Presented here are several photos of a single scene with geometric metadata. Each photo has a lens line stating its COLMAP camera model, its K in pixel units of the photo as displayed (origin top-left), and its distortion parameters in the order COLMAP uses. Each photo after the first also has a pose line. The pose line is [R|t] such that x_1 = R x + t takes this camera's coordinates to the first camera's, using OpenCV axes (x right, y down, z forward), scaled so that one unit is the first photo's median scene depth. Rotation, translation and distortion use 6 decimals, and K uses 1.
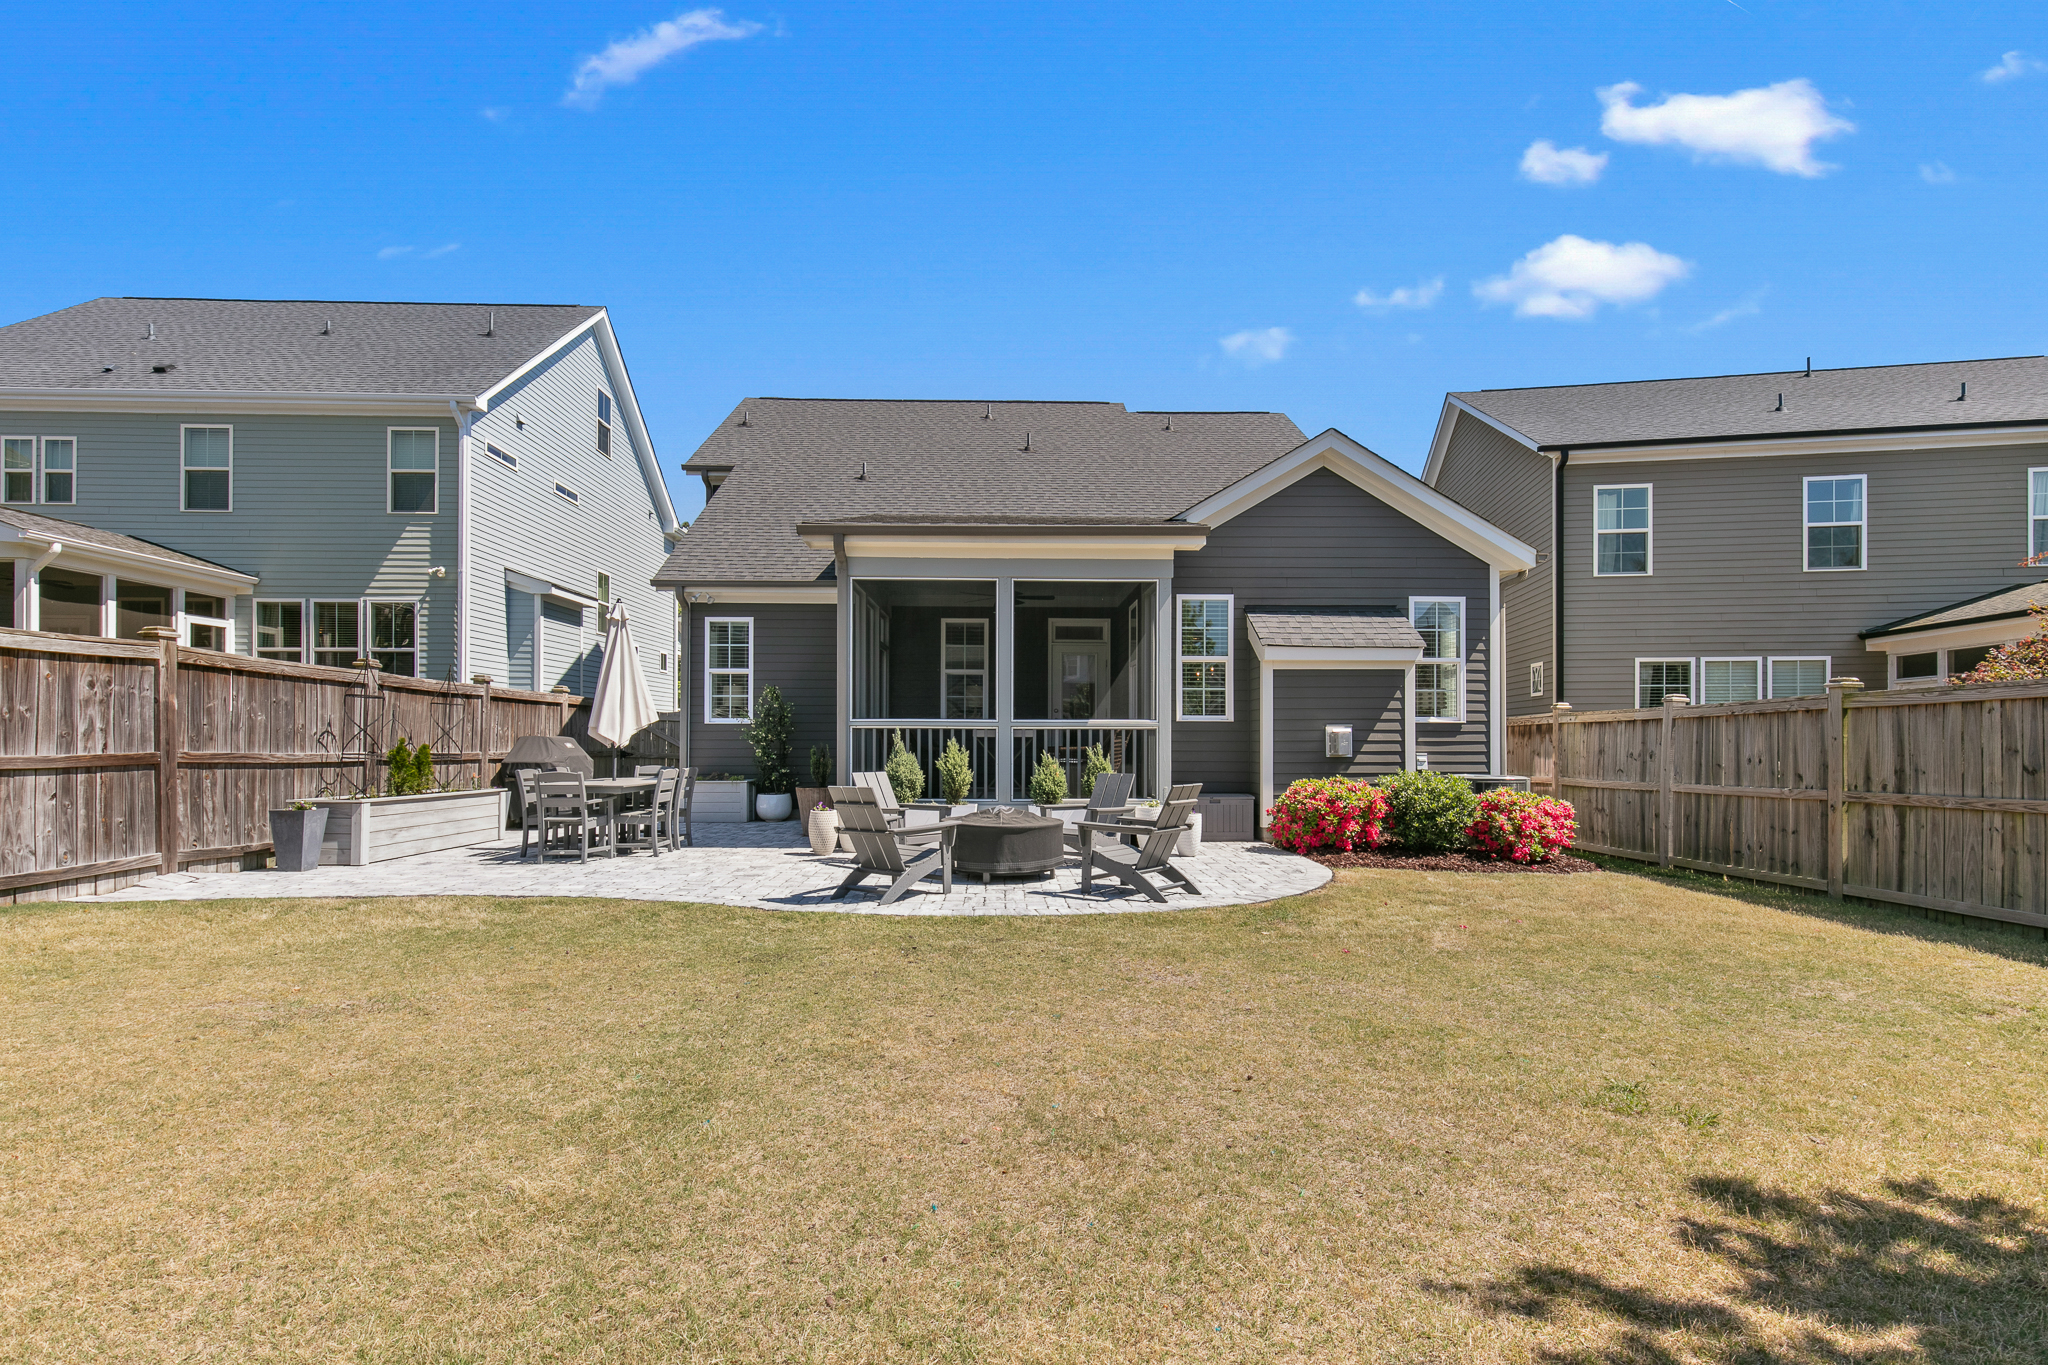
lens RADIAL K [[937.7, 0, 1021.6], [0, 937.7, 738.1], [0, 0, 1]] dist [0.005210, -0.001813]
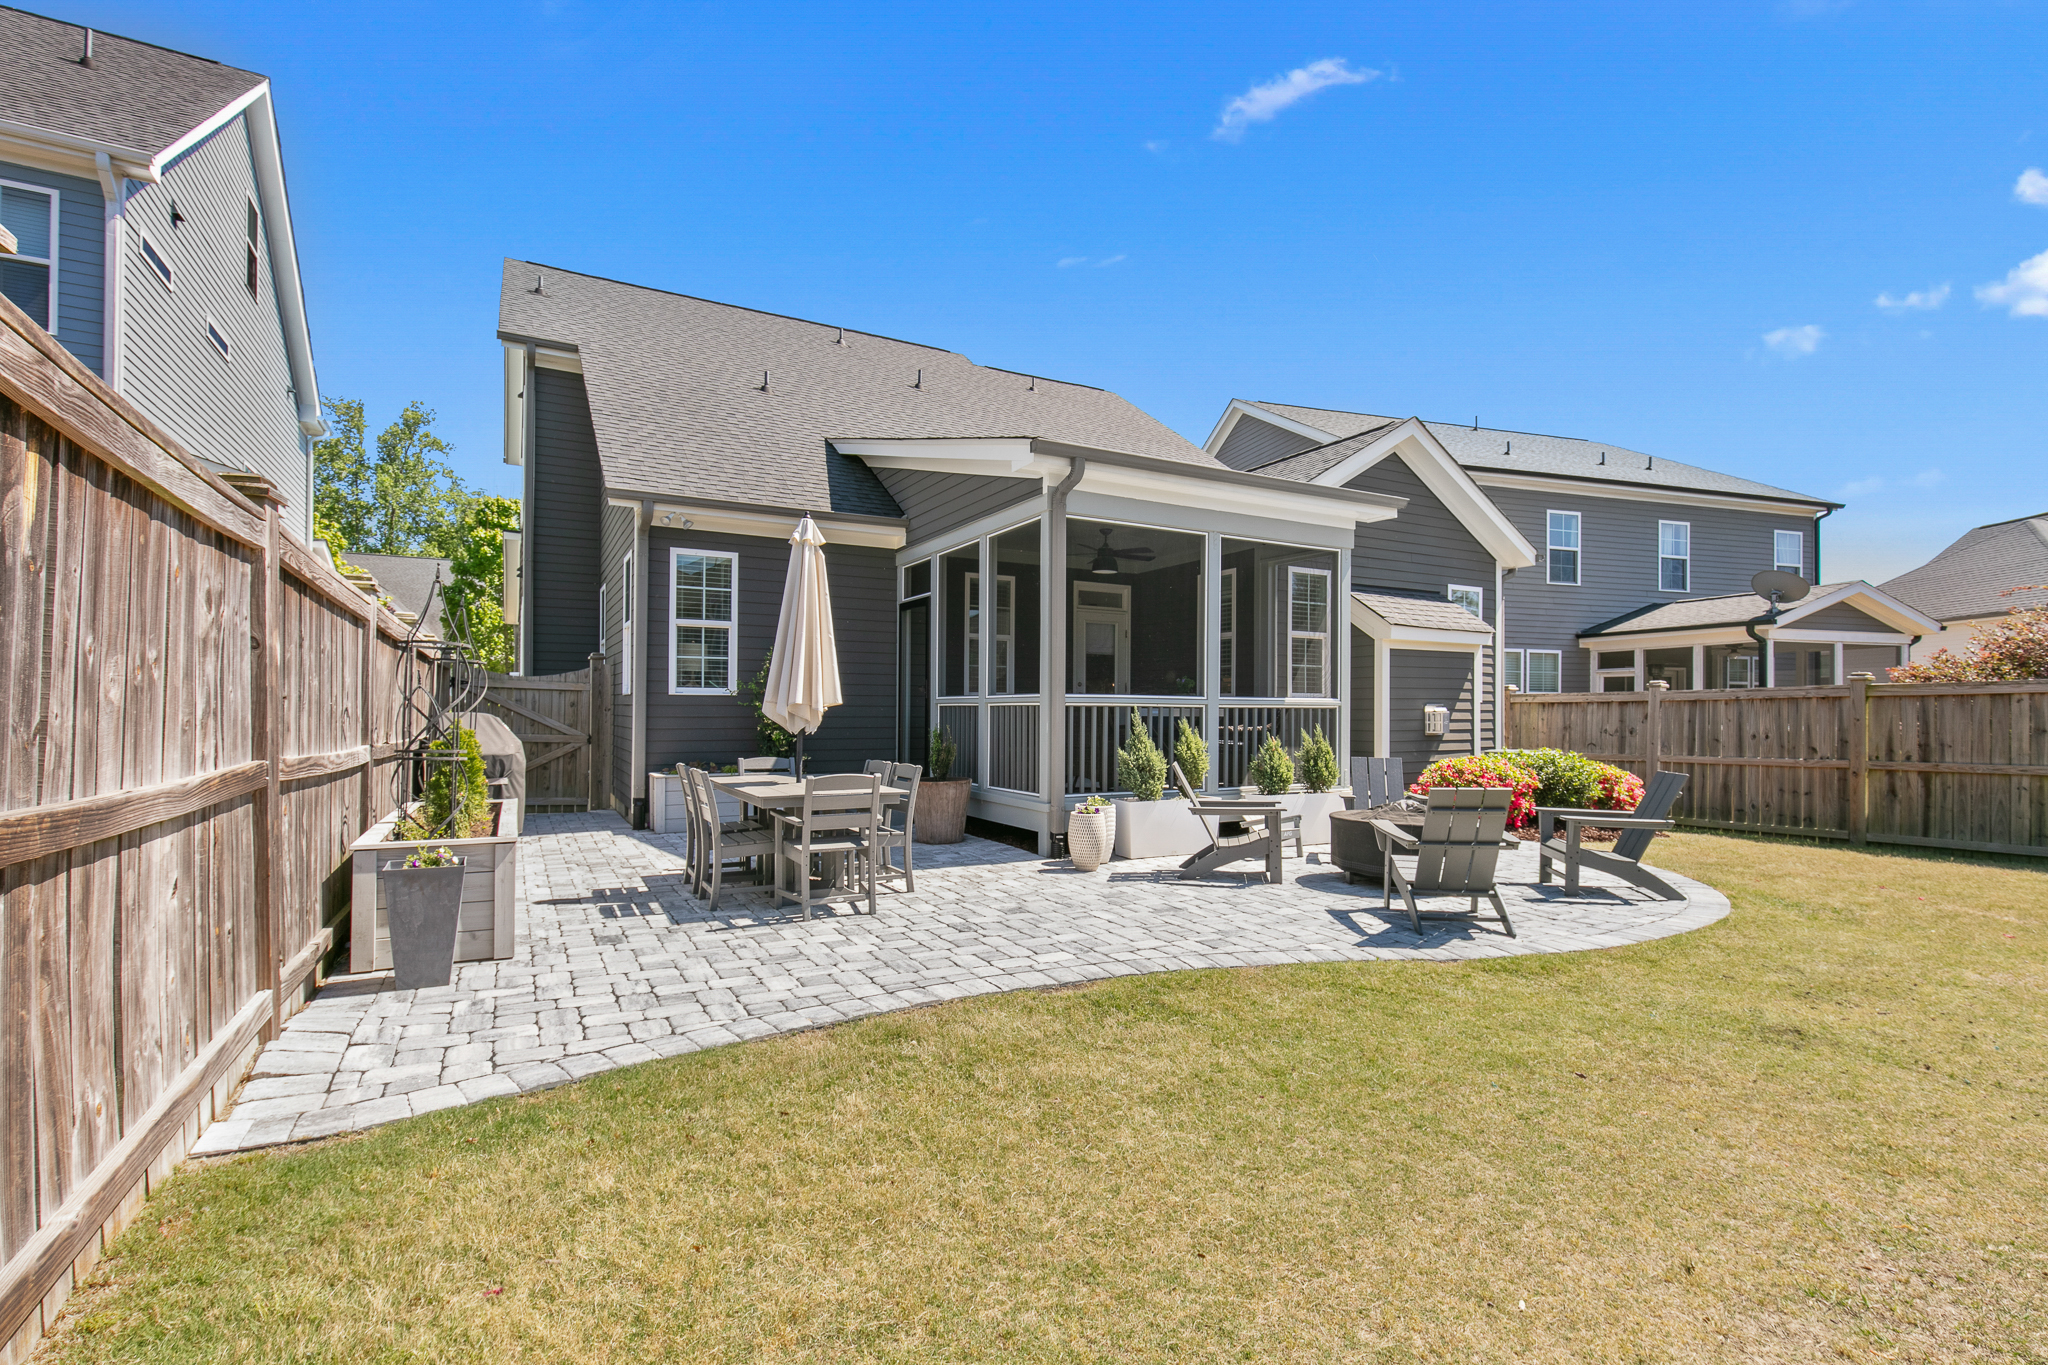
lens RADIAL K [[937.7, 0, 1036.8], [0, 937.7, 686.2], [0, 0, 1]] dist [0.005210, -0.001813]
pose [[0.883441, 0.014359, 0.468323, -0.568124], [-0.004488, 0.999744, -0.022187, -0.009407], [-0.468521, 0.017499, 0.883279, 0.305165]]
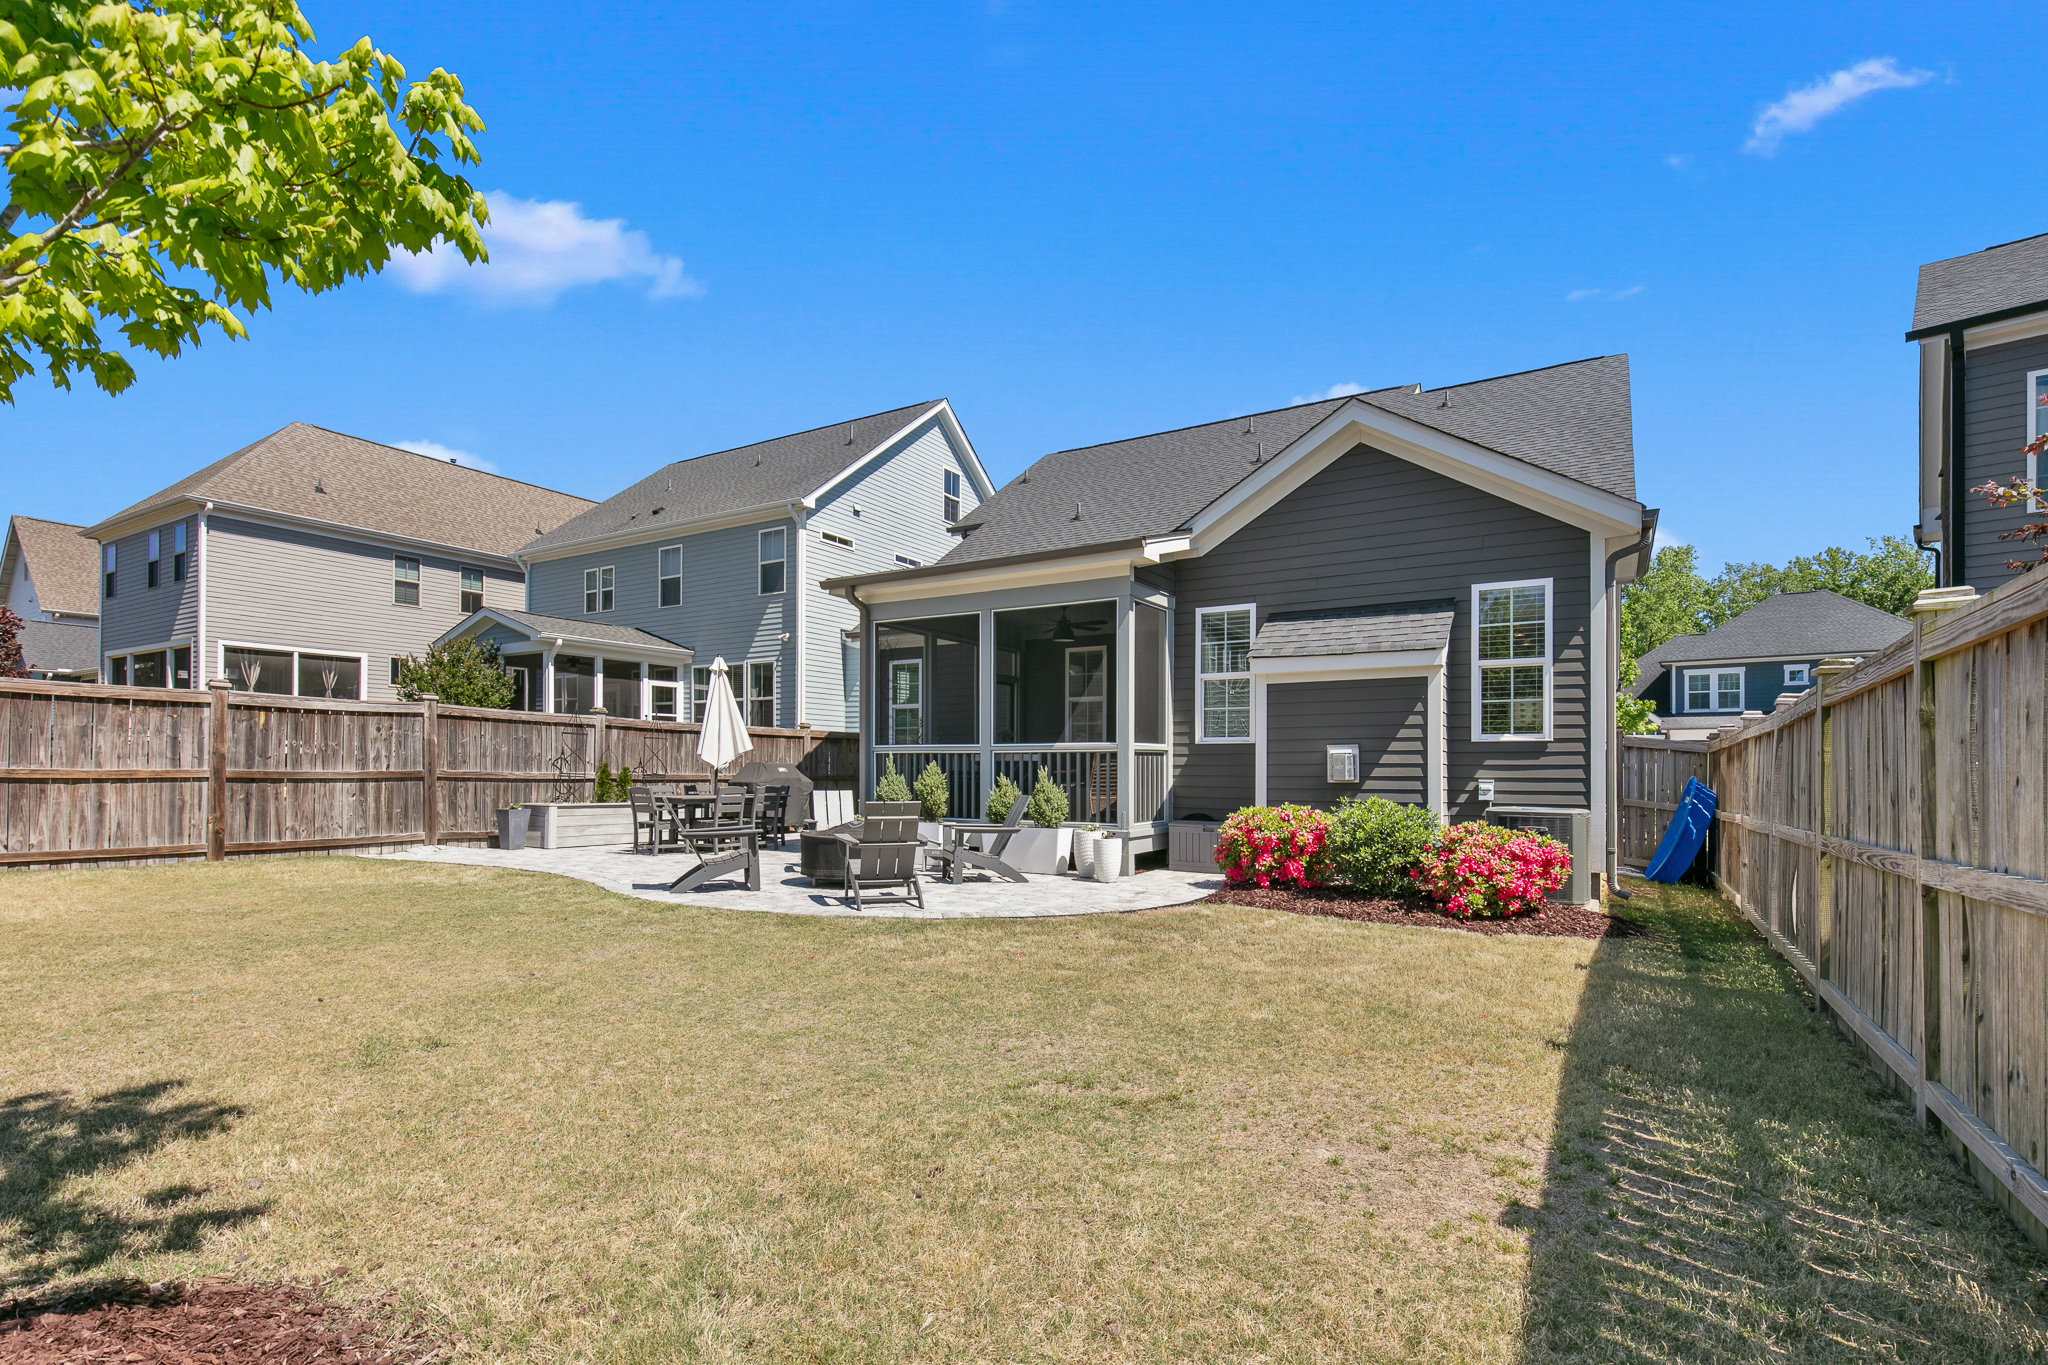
lens RADIAL K [[937.7, 0, 1030.5], [0, 937.7, 777.4], [0, 0, 1]] dist [0.005210, -0.001813]
pose [[0.847591, 0.005650, -0.530620, 0.584393], [-0.000873, 0.999957, 0.009252, 0.008022], [0.530650, -0.007379, 0.847559, 0.128397]]
